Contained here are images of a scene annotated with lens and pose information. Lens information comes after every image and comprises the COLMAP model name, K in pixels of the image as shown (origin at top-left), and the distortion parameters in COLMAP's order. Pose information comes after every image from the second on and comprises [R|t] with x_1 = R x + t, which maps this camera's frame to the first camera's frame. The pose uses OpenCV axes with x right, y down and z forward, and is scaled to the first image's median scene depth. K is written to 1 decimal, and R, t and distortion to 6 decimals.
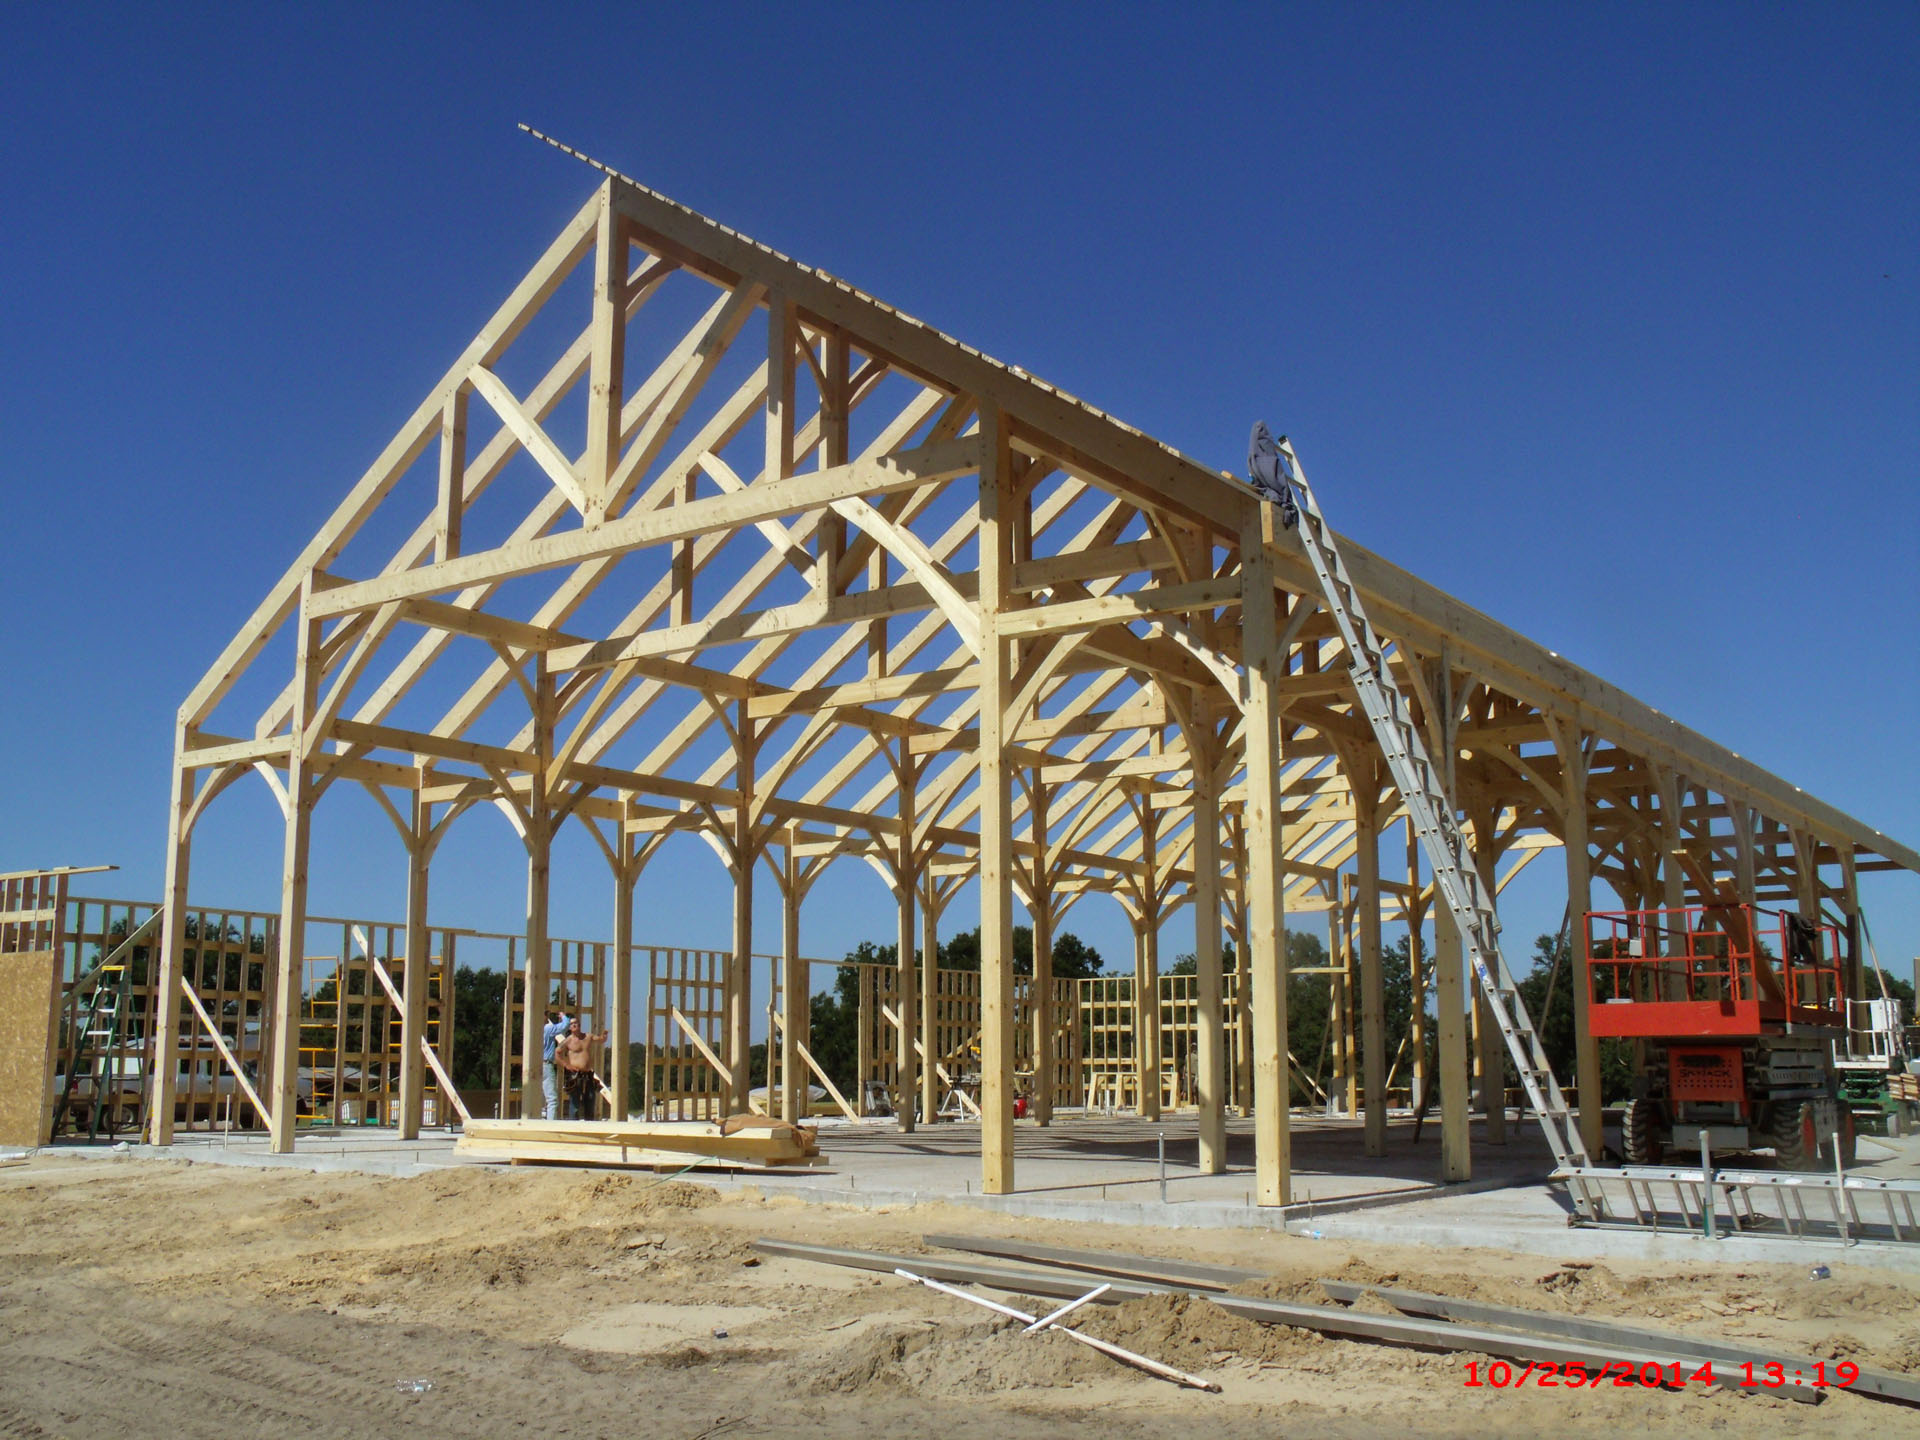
lens RADIAL K [[1890.7, 0, 960.0], [0, 1890.7, 720.0], [0, 0, 1]] dist [-0.086471, -0.018867]
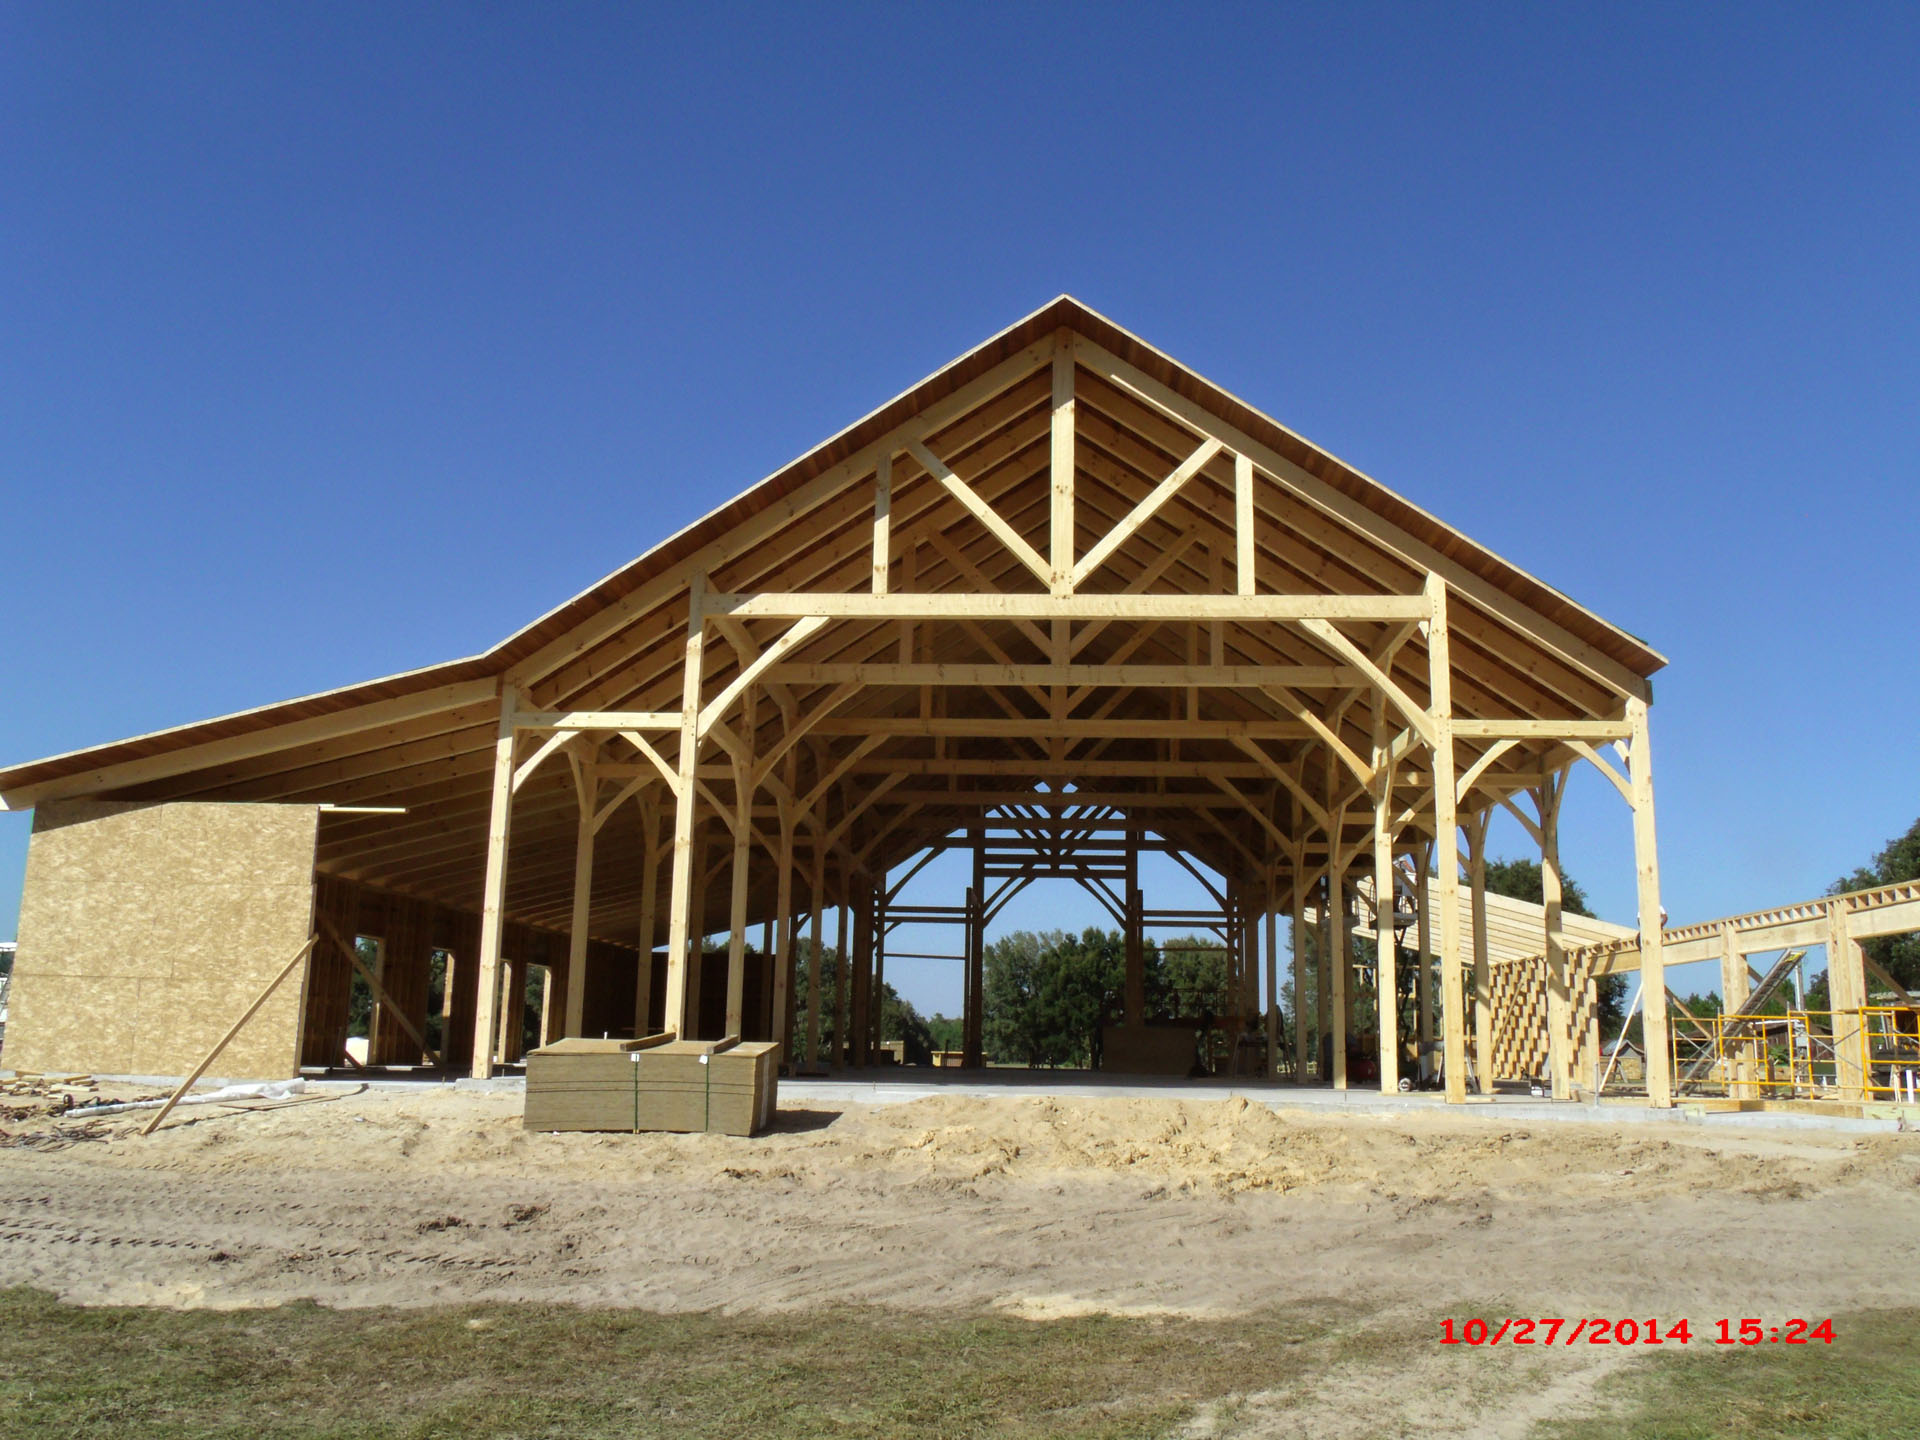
lens RADIAL K [[1545.2, 0, 960.0], [0, 1545.2, 720.0], [0, 0, 1]] dist [-0.033691, 0.007811]
pose [[0.840401, 0.128171, 0.526592, -0.816878], [-0.117170, 0.991623, -0.054363, 0.049371], [-0.529148, -0.016014, 0.848378, 0.136872]]
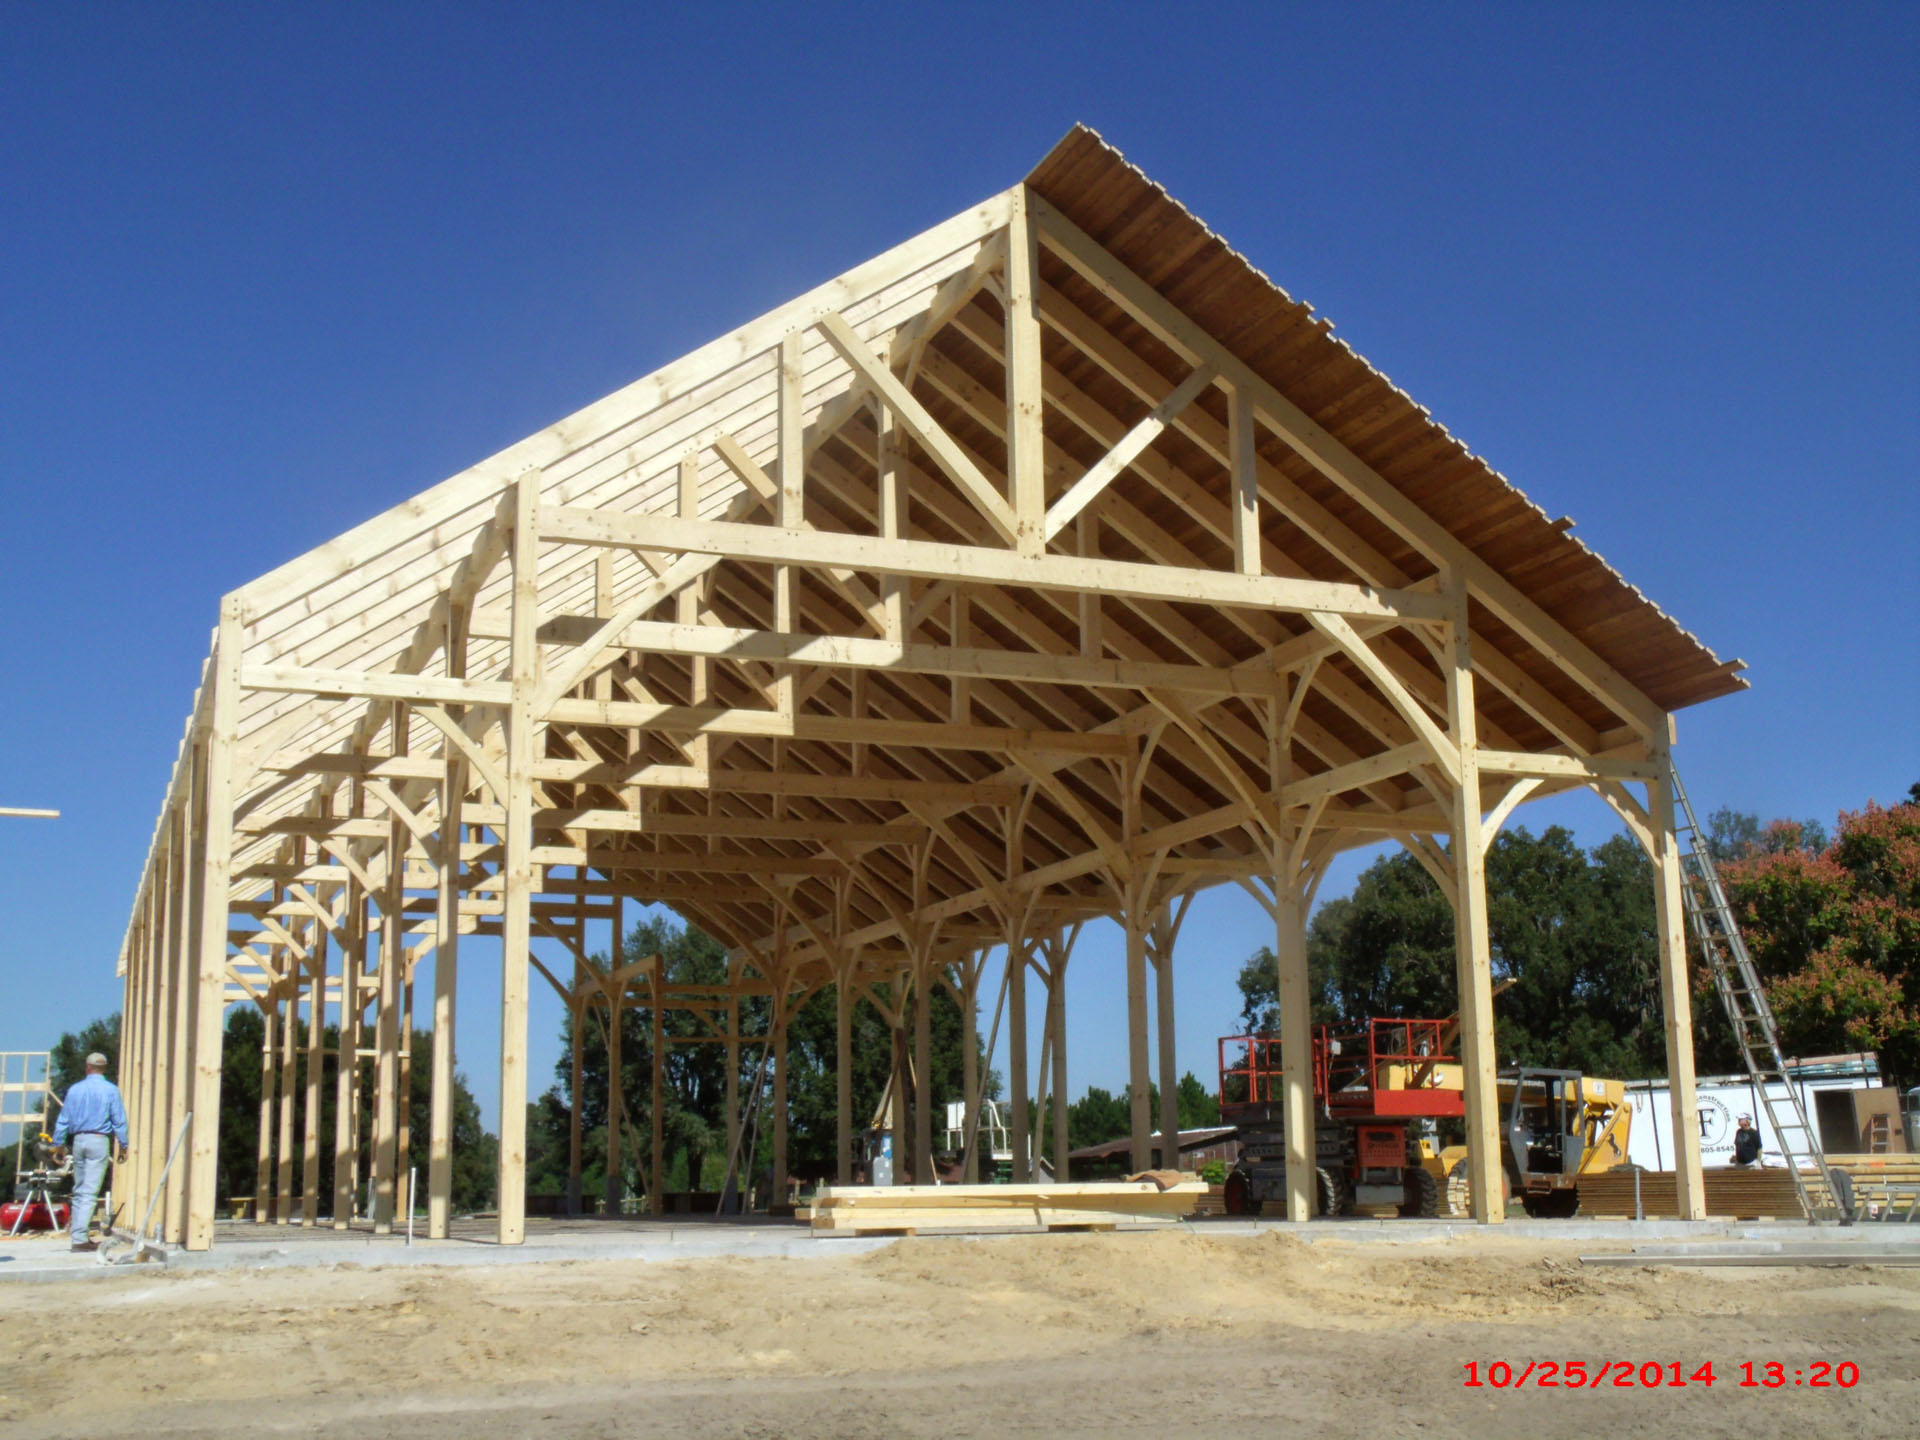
lens RADIAL K [[2233.5, 0, 960.0], [0, 2233.5, 720.0], [0, 0, 1]] dist [-0.013022, 0.029376]
pose [[0.533345, 0.164875, 0.829674, -1.156375], [-0.139208, 0.984556, -0.106165, 0.106272], [-0.834365, -0.058875, 0.548060, 0.414533]]
